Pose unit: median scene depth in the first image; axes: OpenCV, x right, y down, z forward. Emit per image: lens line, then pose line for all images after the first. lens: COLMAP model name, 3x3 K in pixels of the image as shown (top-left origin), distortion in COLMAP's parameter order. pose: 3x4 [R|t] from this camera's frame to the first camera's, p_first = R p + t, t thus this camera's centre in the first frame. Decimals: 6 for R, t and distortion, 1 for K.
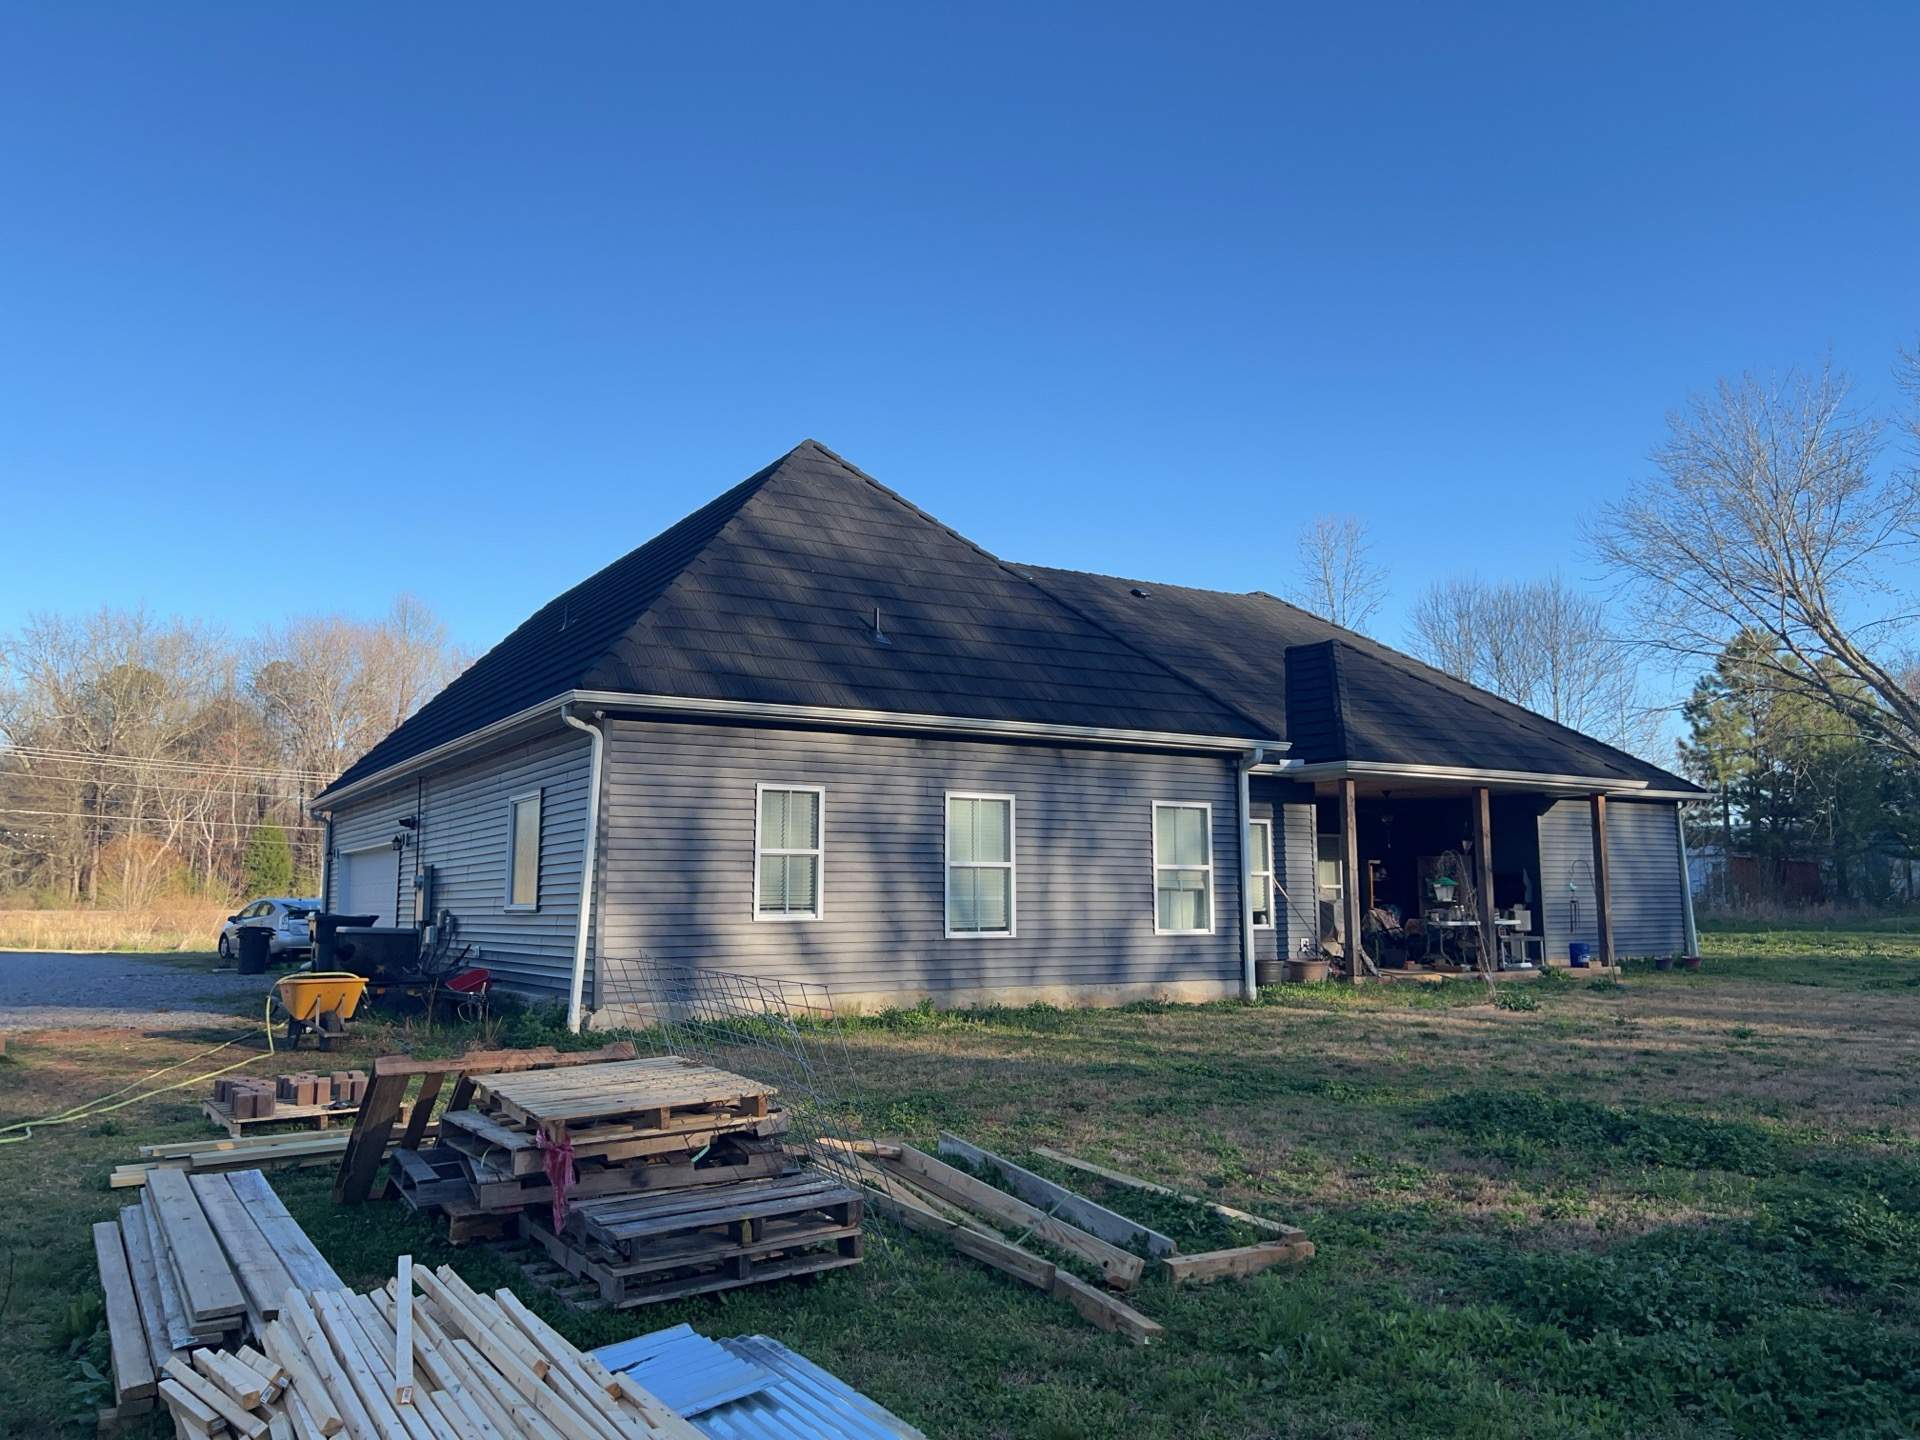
lens RADIAL K [[1433.0, 0, 967.8], [0, 1433.0, 728.4], [0, 0, 1]] dist [0.109477, -0.188266]
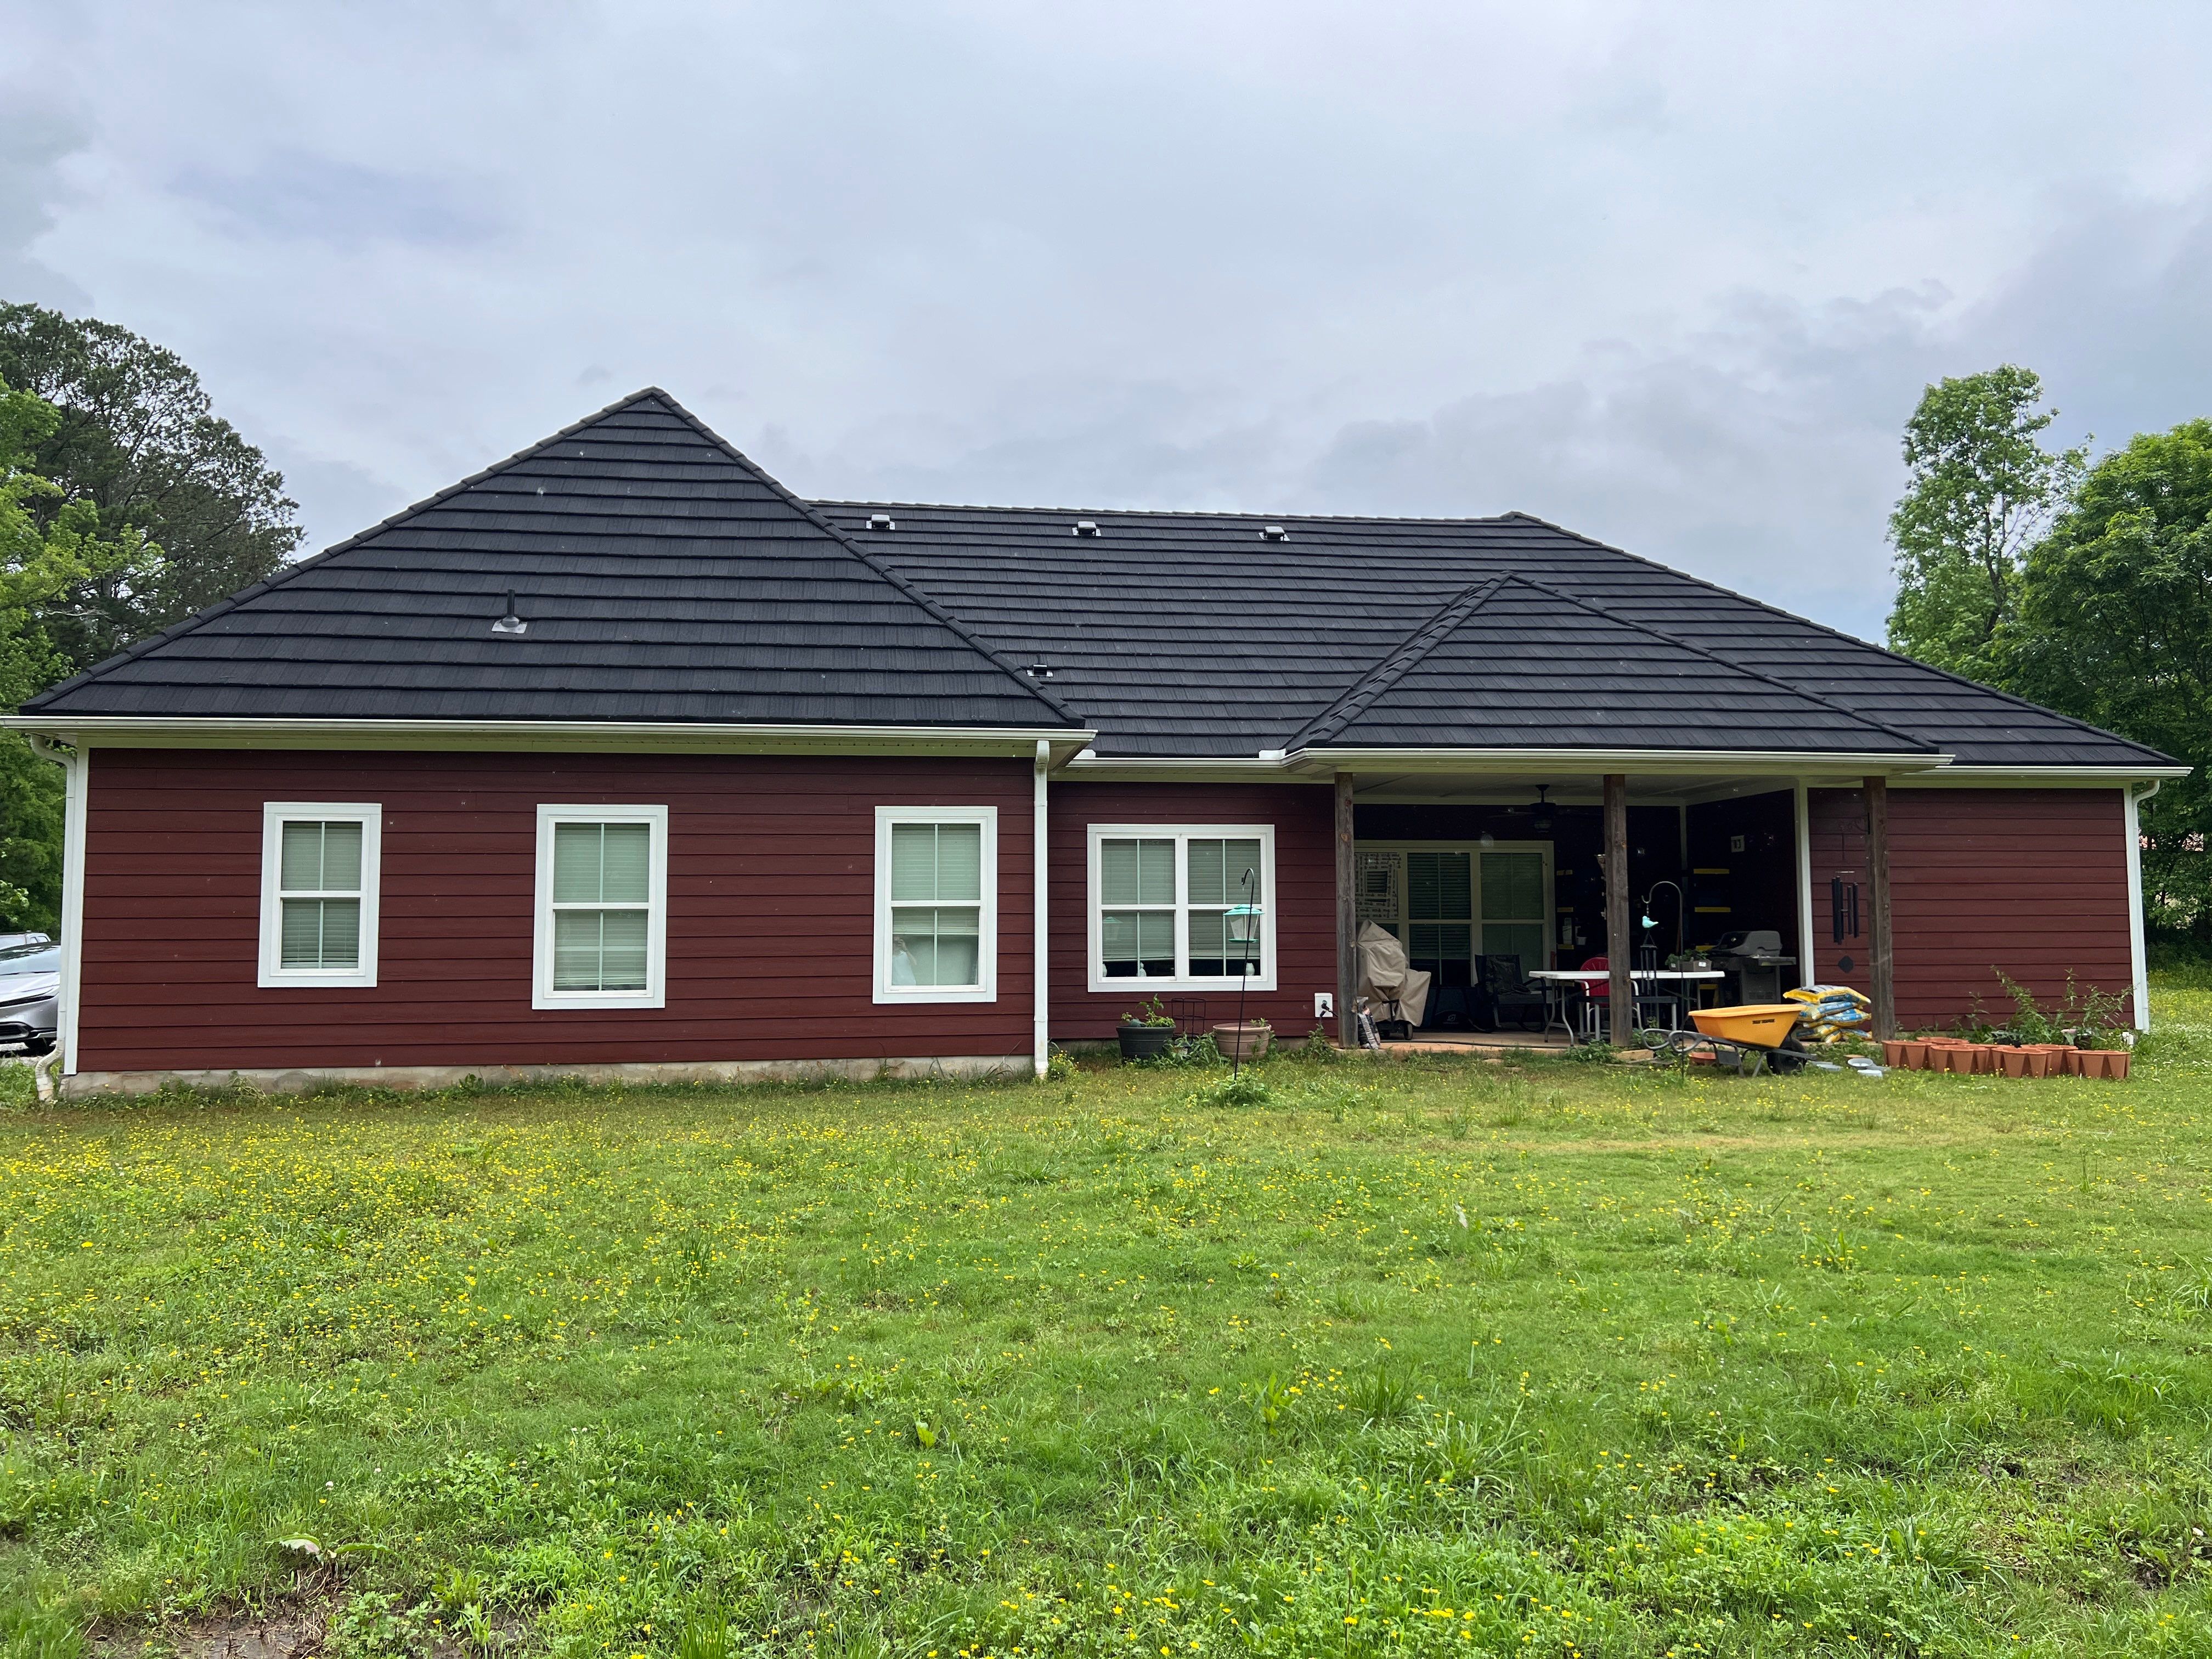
lens RADIAL K [[1604.1, 0, 1103.3], [0, 1604.1, 818.0], [0, 0, 1]] dist [0.023490, 0.000607]
pose [[0.912902, -0.022614, -0.407552, 0.608225], [0.048064, 0.997473, 0.052315, 0.012950], [0.405339, -0.067347, 0.911682, 0.295652]]
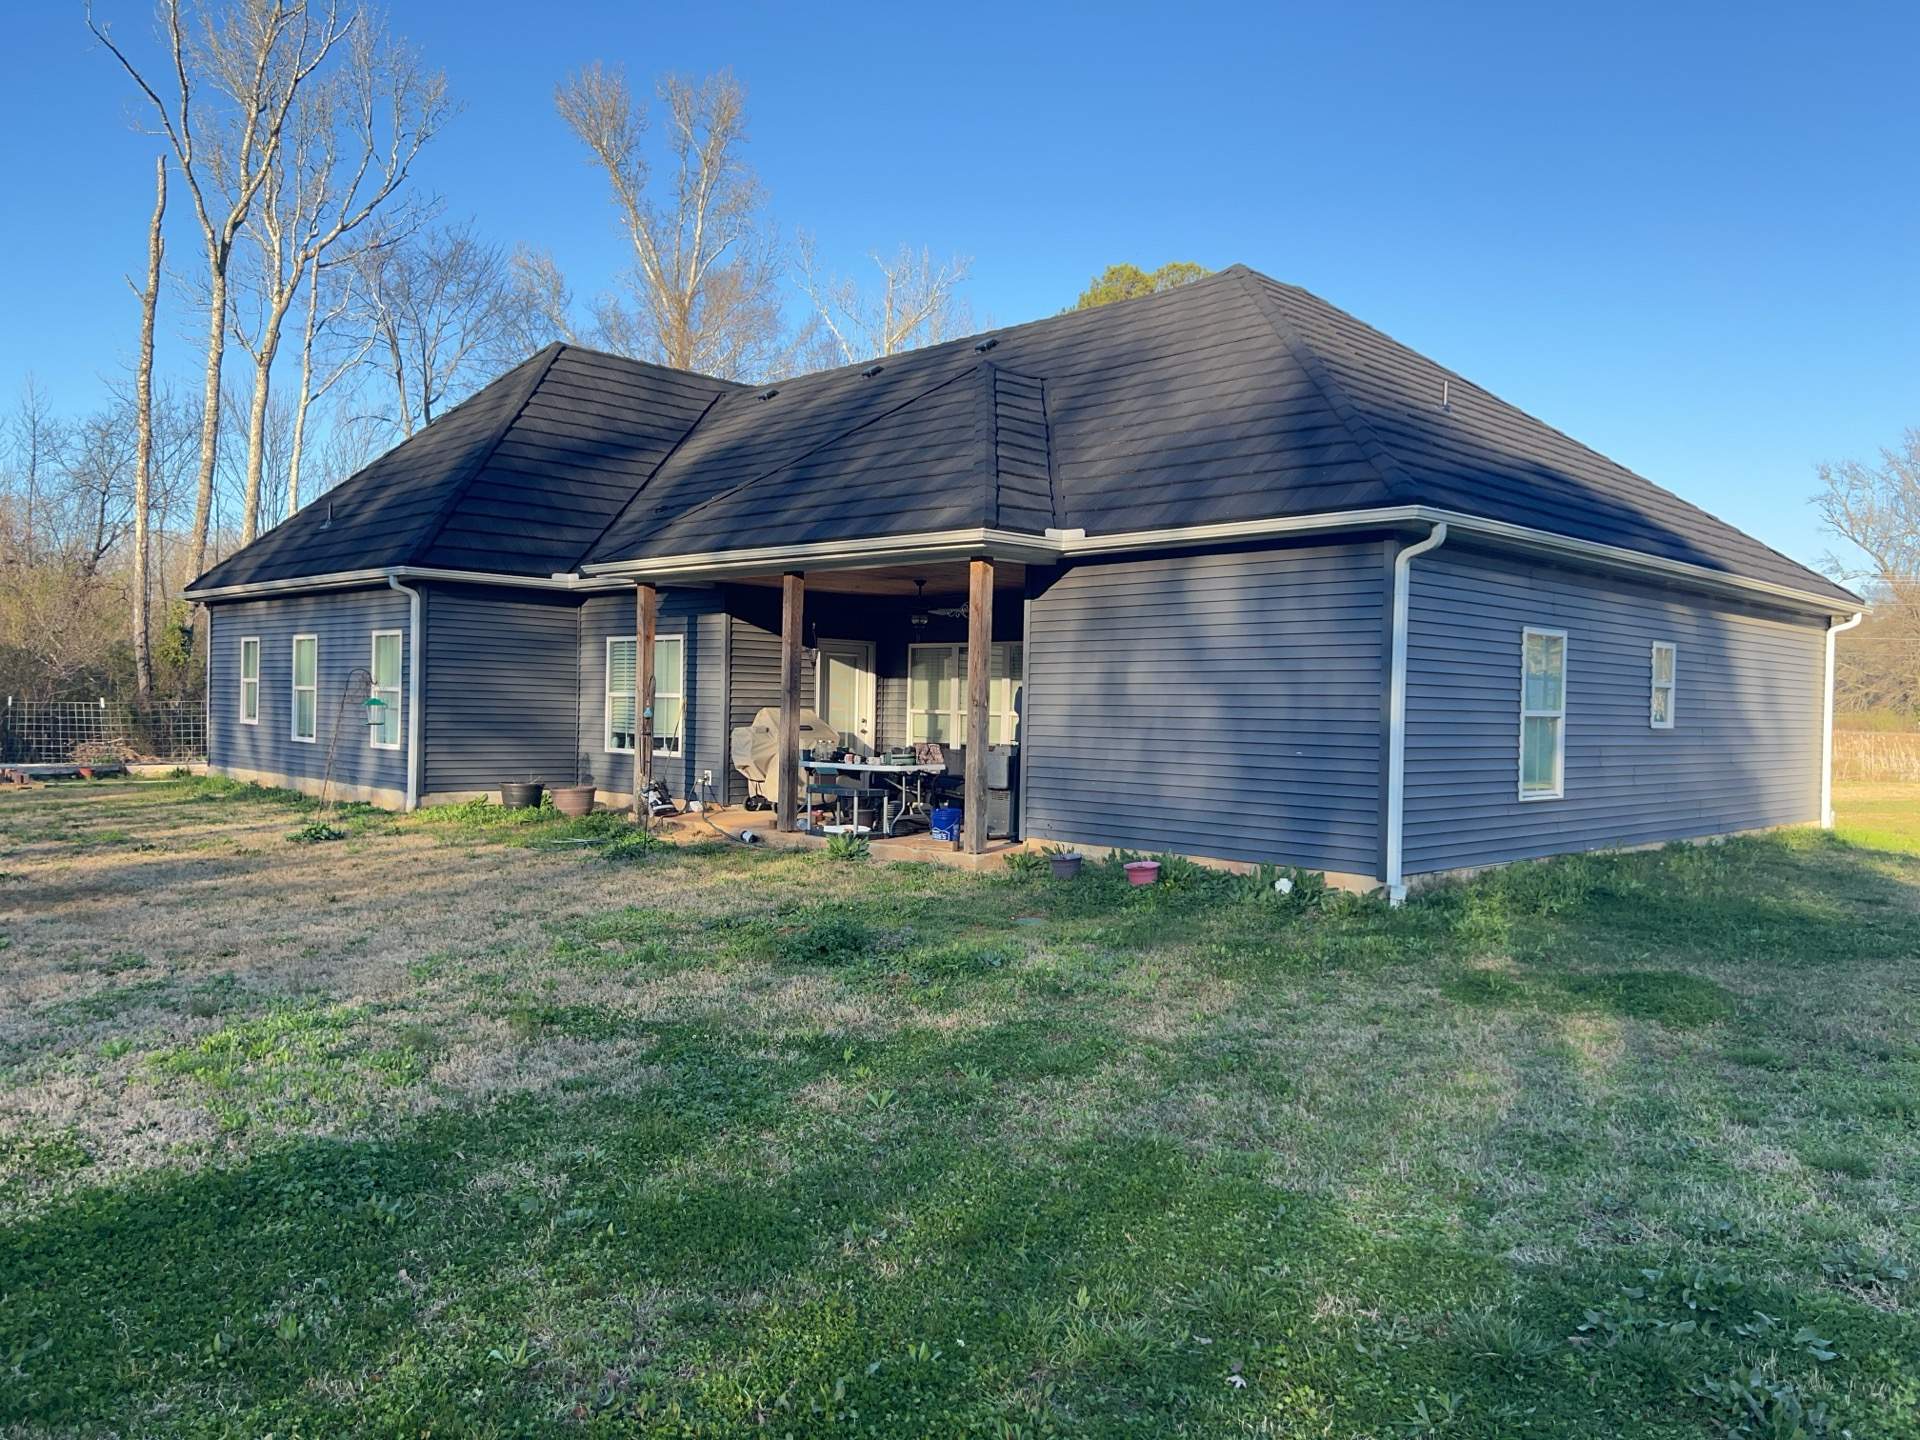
lens RADIAL K [[1433.0, 0, 967.8], [0, 1433.0, 728.4], [0, 0, 1]] dist [0.109477, -0.188266]
pose [[0.236694, 0.024593, -0.971273, 1.429634], [0.096312, 0.994162, 0.048644, 0.121612], [0.966799, -0.105059, 0.232943, 1.235814]]
